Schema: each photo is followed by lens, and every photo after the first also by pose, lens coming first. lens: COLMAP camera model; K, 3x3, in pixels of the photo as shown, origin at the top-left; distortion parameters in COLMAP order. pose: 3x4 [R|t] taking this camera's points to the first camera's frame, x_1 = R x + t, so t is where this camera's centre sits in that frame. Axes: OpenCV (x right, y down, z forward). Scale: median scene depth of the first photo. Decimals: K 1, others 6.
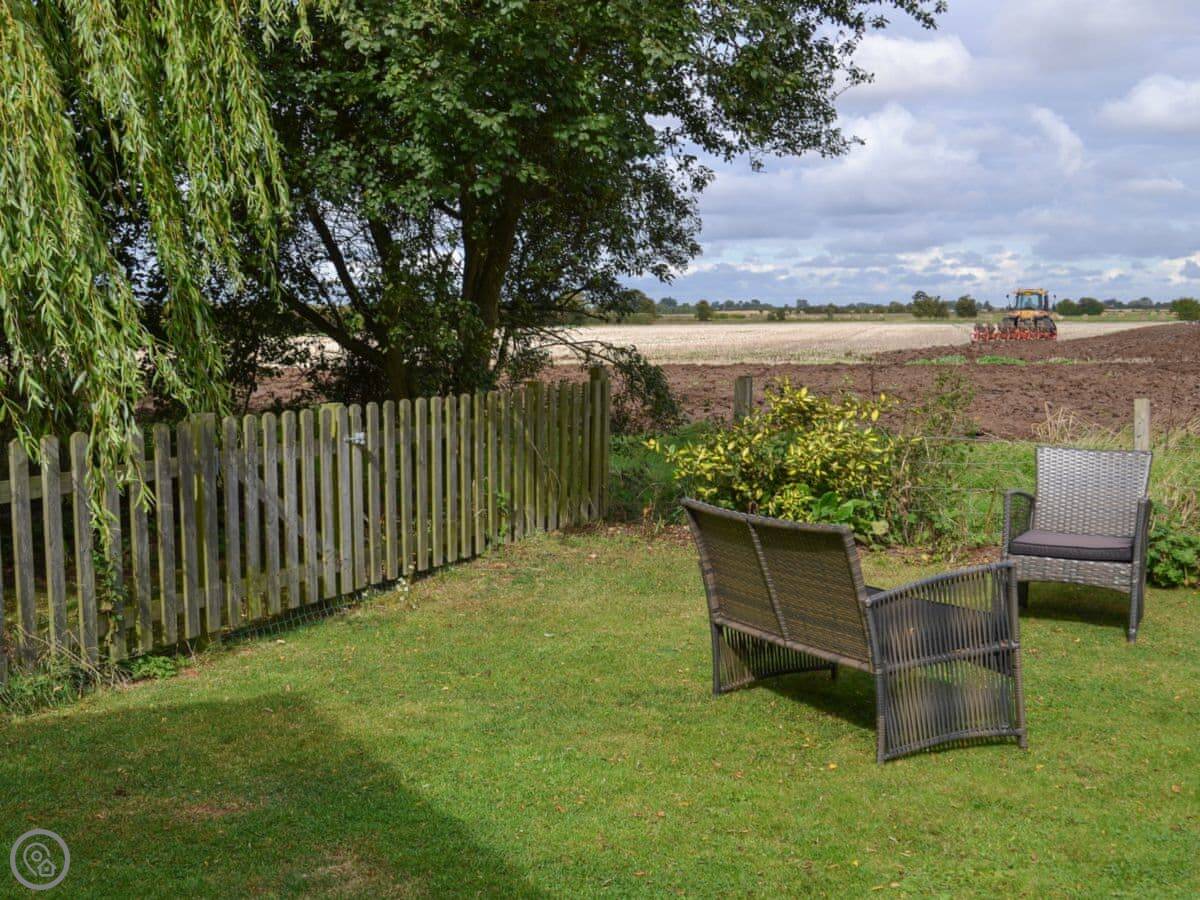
lens RADIAL K [[1071.5, 0, 546.5], [0, 1071.5, 444.1], [0, 0, 1]] dist [-0.011945, -0.181219]
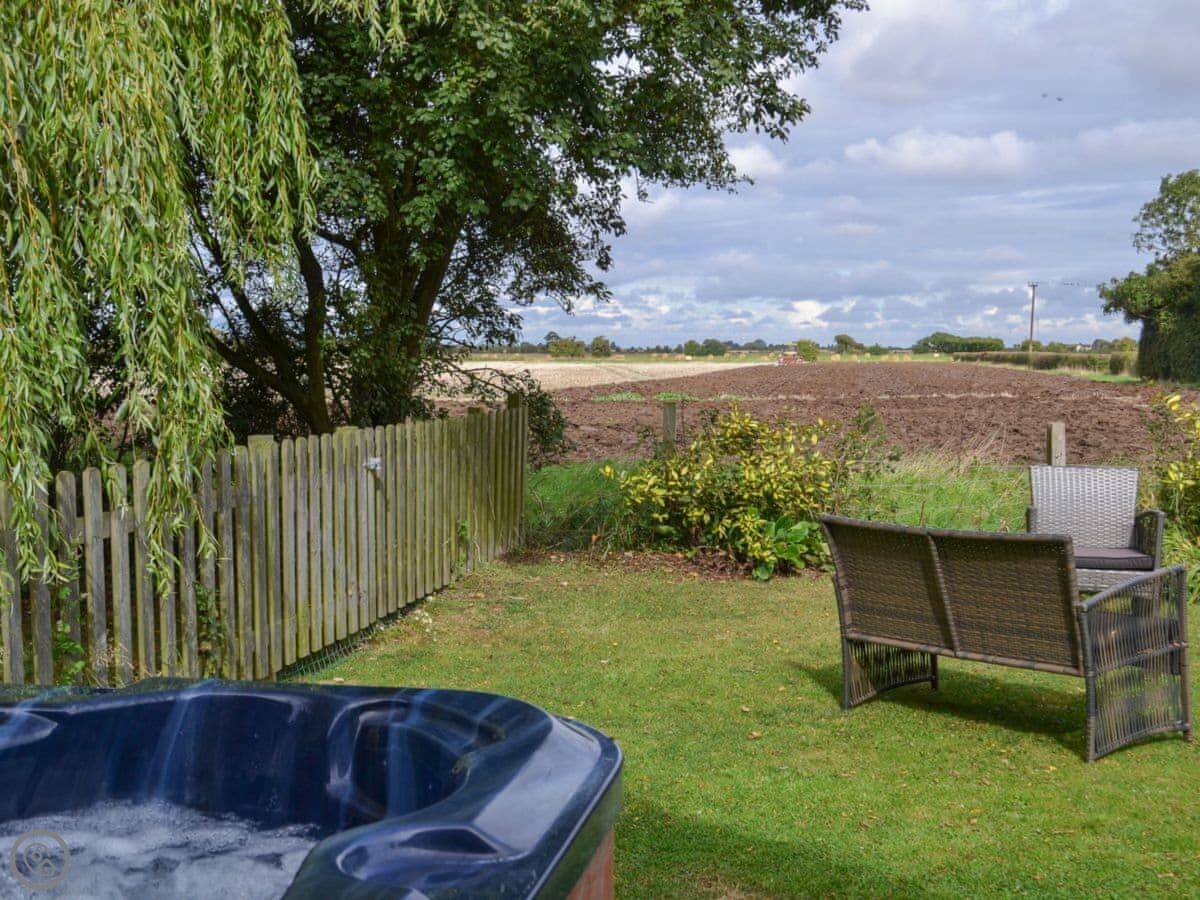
lens RADIAL K [[1088.0, 0, 600.0], [0, 1088.0, 450.0], [0, 0, 1]] dist [-0.075452, 0.009292]
pose [[0.985297, -0.007513, 0.170686, -0.139398], [0.011265, 0.999716, -0.021021, 0.005168], [-0.170480, 0.022635, 0.985101, 0.021813]]
